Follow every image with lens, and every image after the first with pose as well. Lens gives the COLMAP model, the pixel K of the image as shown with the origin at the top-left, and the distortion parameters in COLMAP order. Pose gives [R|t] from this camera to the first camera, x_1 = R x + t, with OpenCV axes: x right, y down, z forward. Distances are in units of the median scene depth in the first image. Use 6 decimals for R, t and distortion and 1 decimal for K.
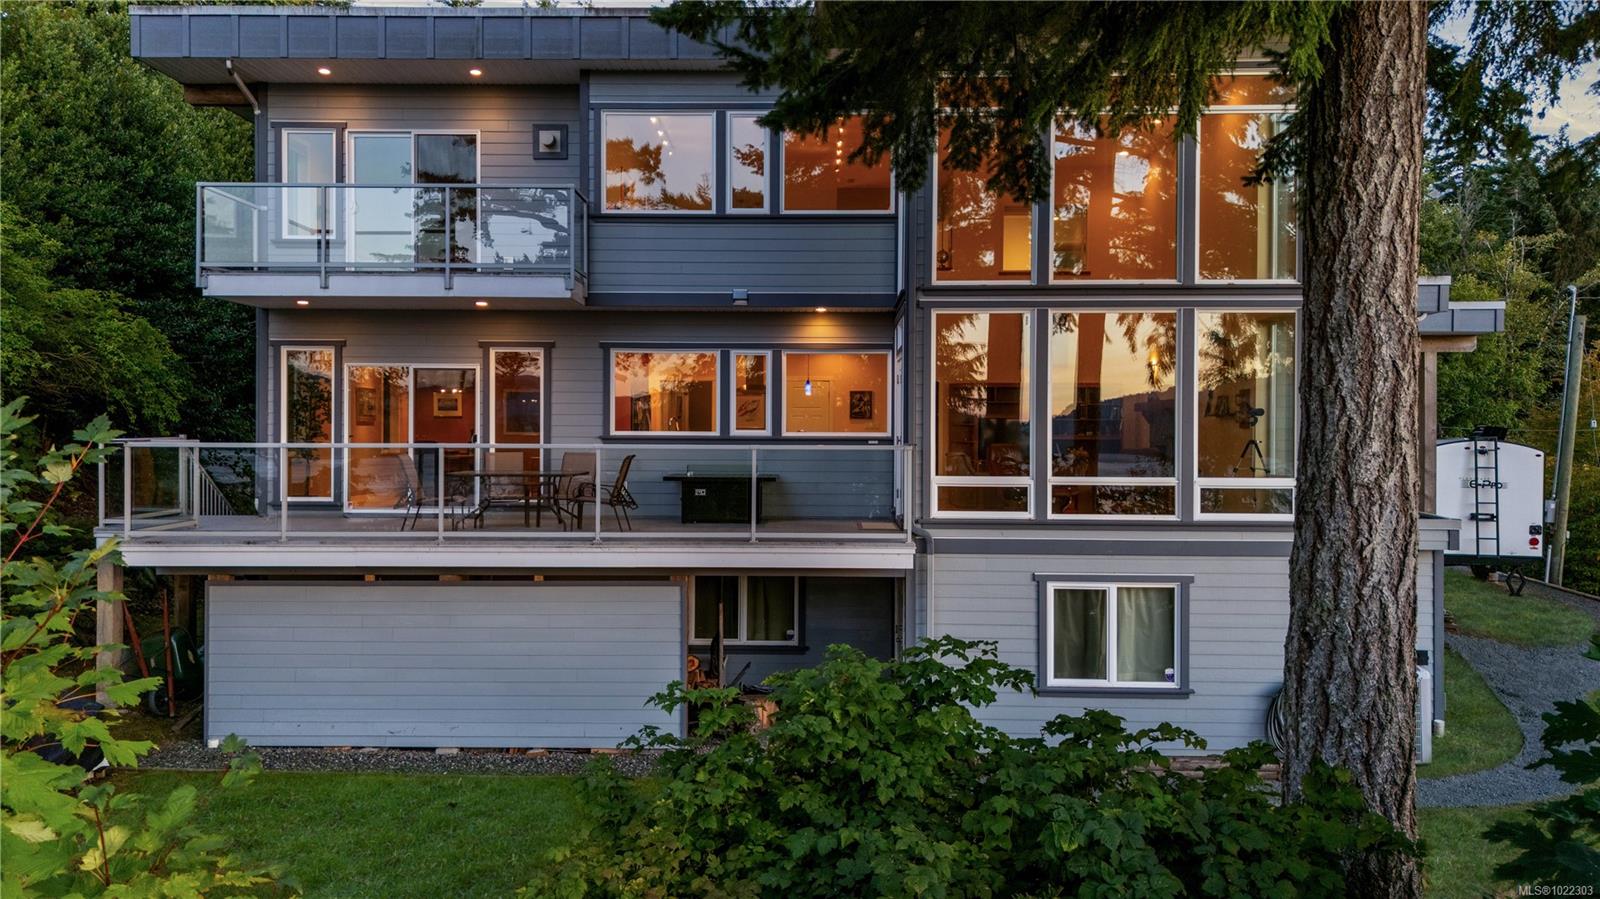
lens RADIAL K [[1194.4, 0, 800.0], [0, 1194.4, 449.5], [0, 0, 1]] dist [0.085564, -0.082429]
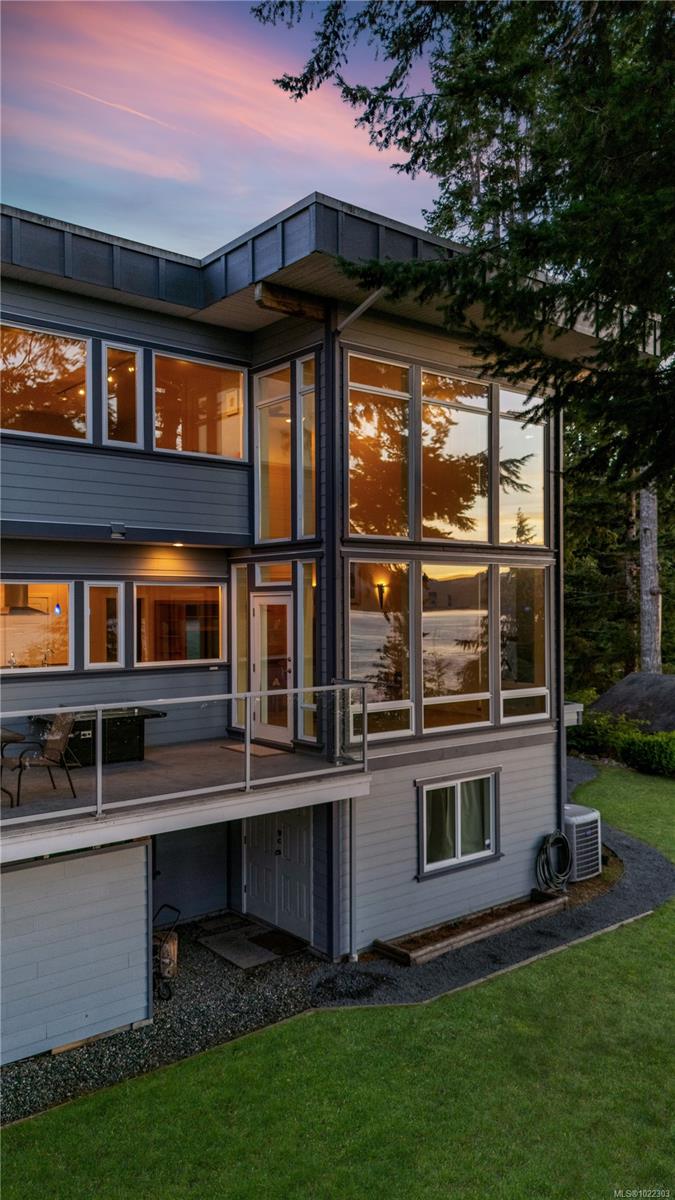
lens RADIAL K [[875.0, 0, 337.5], [0, 875.0, 600.0], [0, 0, 1]] dist [0.166316, -0.392469]
pose [[0.759426, -0.002785, 0.650587, -0.432846], [0.009968, 0.999923, -0.007355, -0.070918], [-0.650517, 0.012070, 0.759396, 0.369504]]
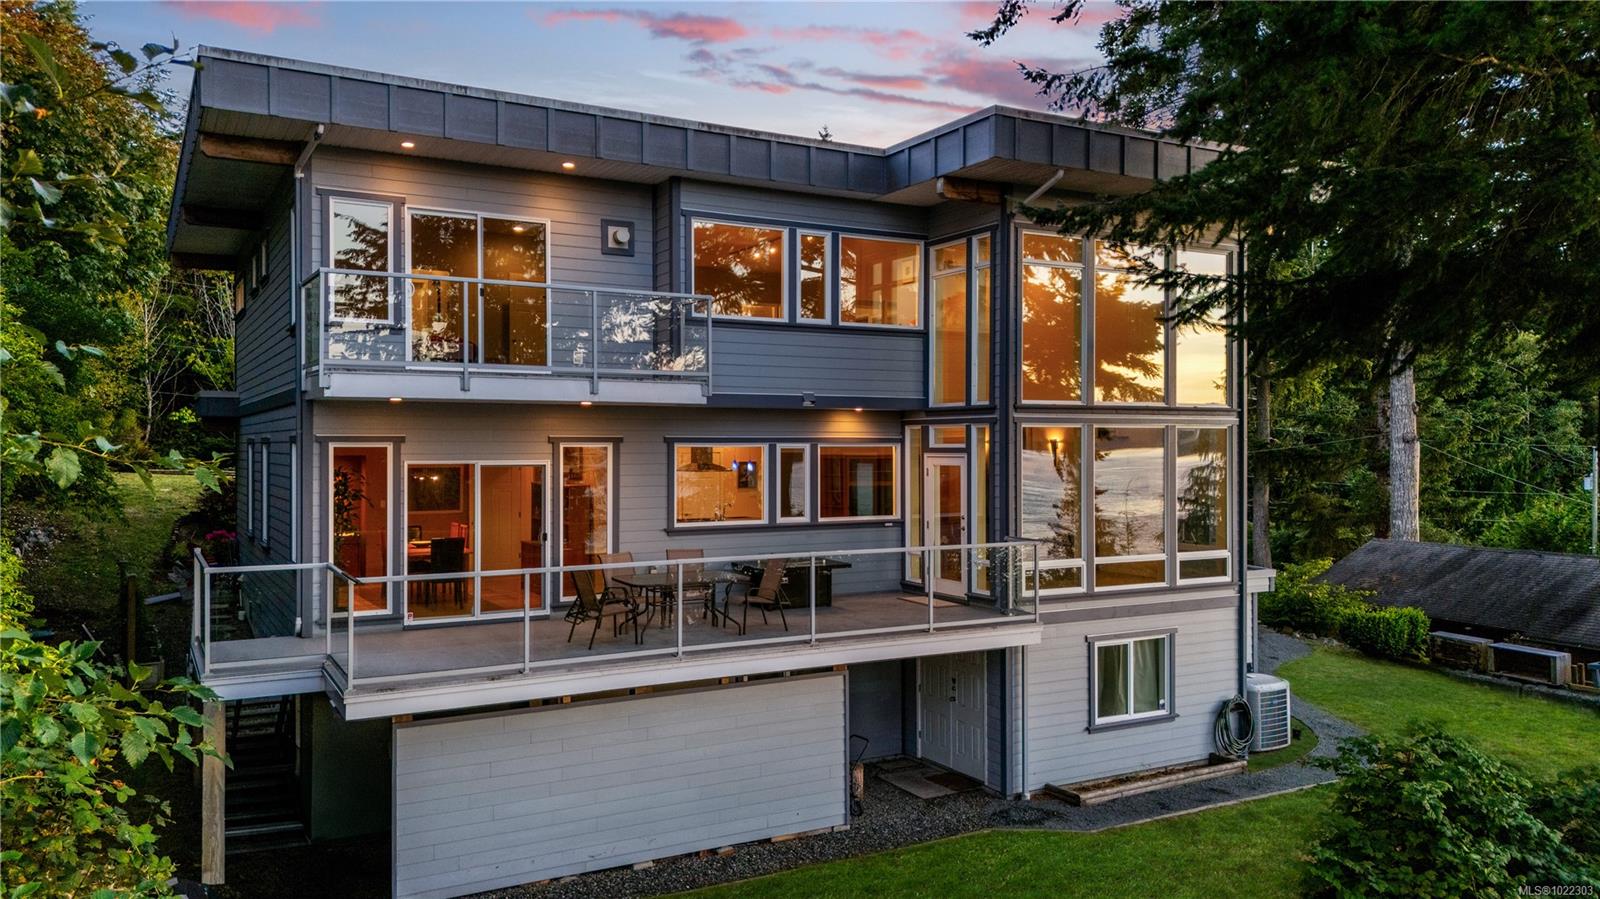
lens RADIAL K [[1166.6, 0, 800.0], [0, 1166.6, 449.5], [0, 0, 1]] dist [0.166316, -0.392469]
pose [[0.858014, -0.006725, 0.513583, -0.680346], [0.006186, 0.999977, 0.002760, -0.094718], [-0.513590, 0.000809, 0.858036, 0.095900]]
